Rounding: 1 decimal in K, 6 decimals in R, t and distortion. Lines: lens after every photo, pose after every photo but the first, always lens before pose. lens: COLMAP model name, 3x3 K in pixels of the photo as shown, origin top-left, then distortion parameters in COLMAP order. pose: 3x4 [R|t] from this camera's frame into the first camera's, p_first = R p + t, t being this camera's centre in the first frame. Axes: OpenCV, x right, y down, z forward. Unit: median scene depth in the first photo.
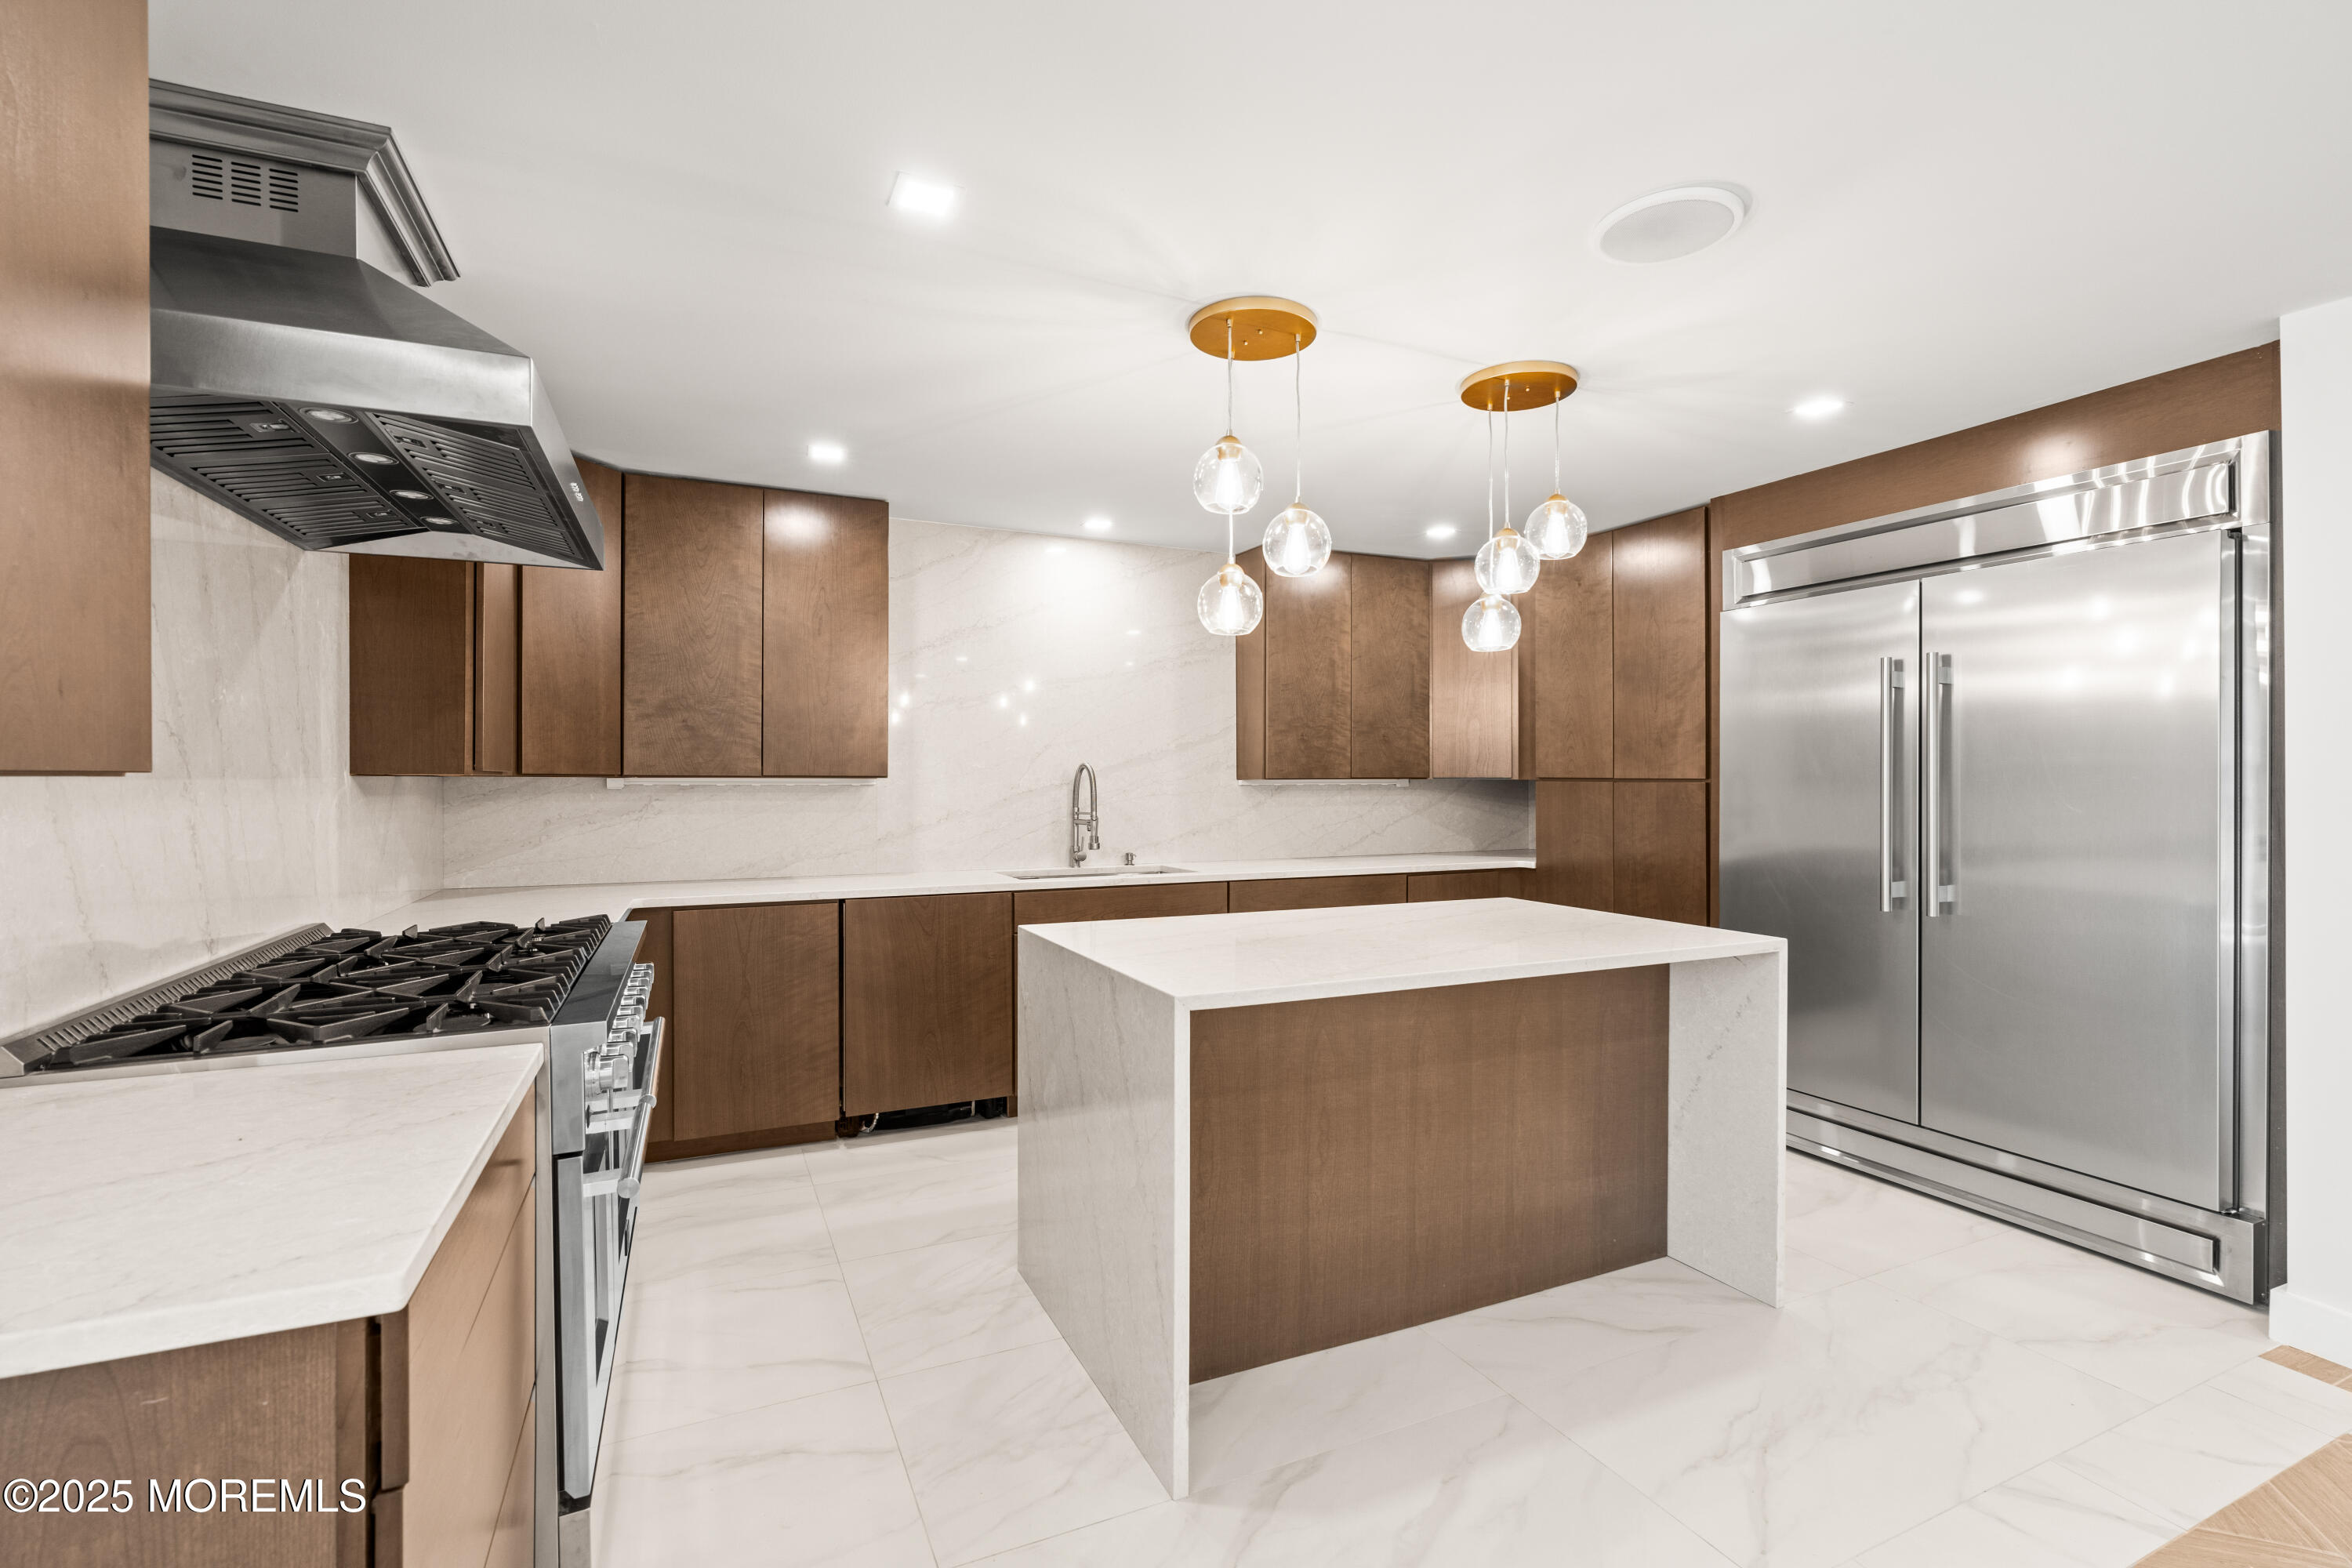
lens RADIAL K [[1030.9, 0, 1178.4], [0, 1030.9, 777.6], [0, 0, 1]] dist [-0.003750, 0.000103]
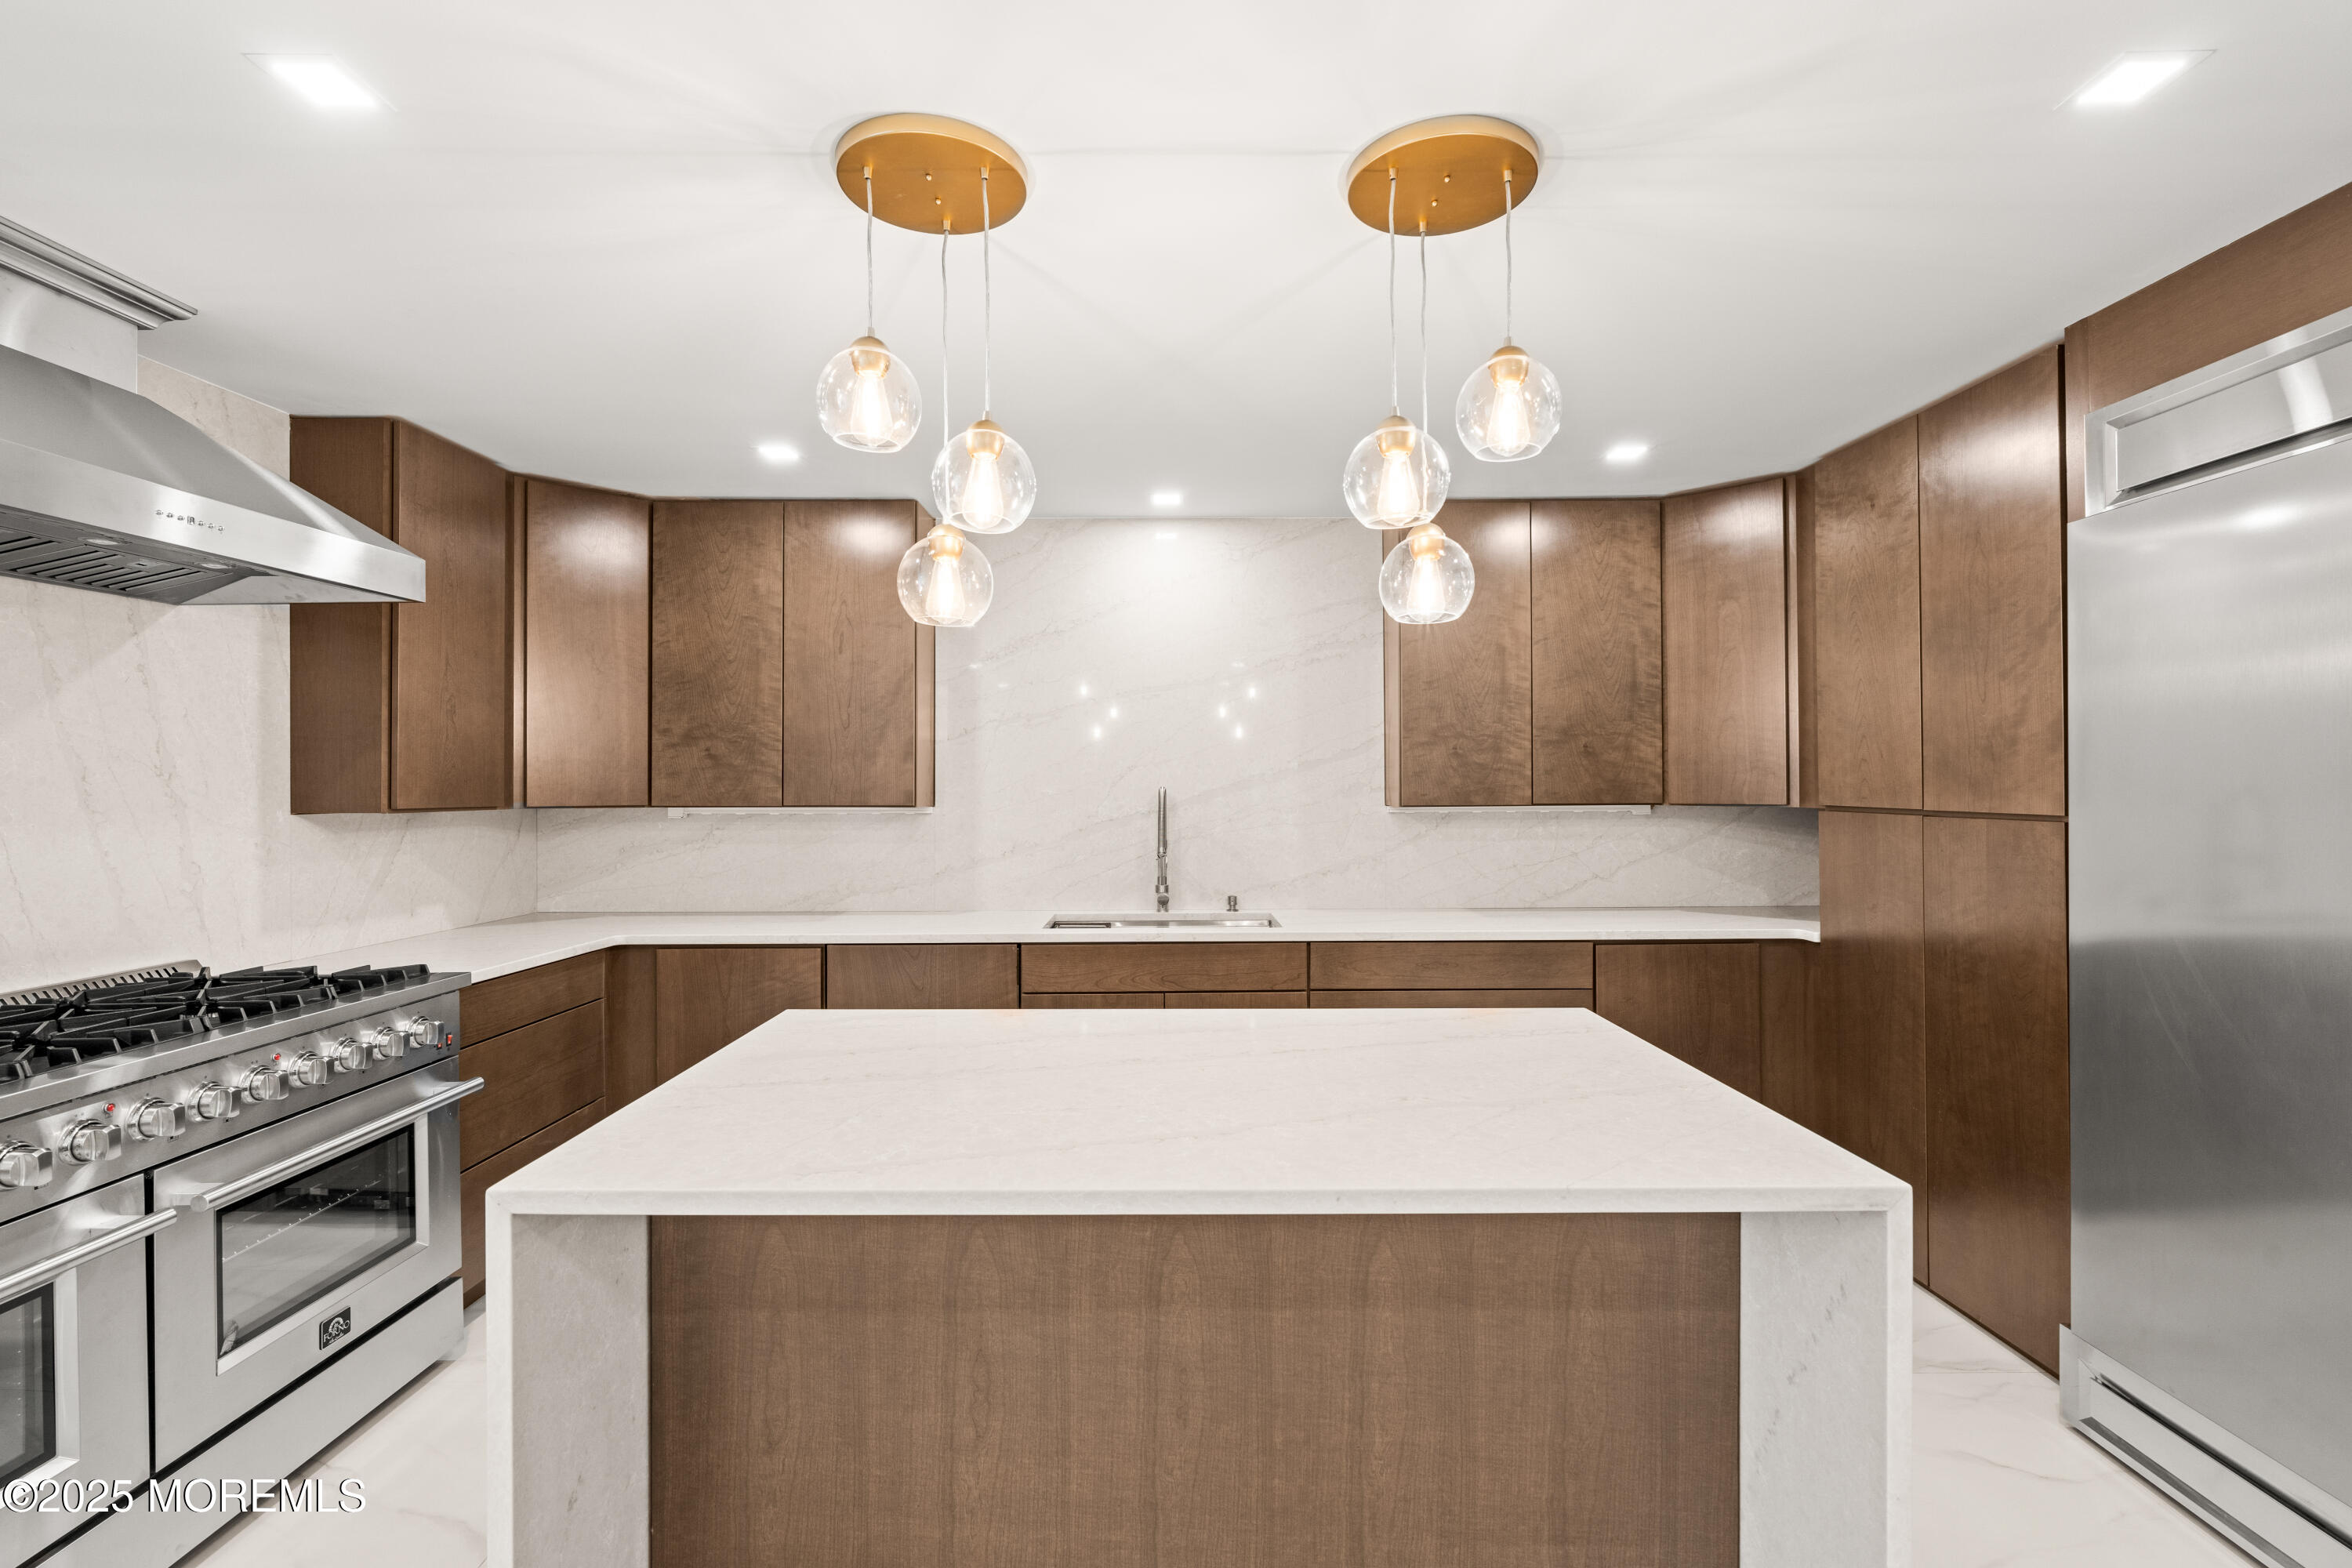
lens RADIAL K [[1050.1, 0, 1170.2], [0, 1050.1, 778.6], [0, 0, 1]] dist [-0.005404, 0.000471]
pose [[0.909298, -0.006120, -0.416101, 0.289990], [0.004453, 0.999978, -0.004977, -0.018444], [0.416122, 0.002673, 0.909305, 0.250489]]
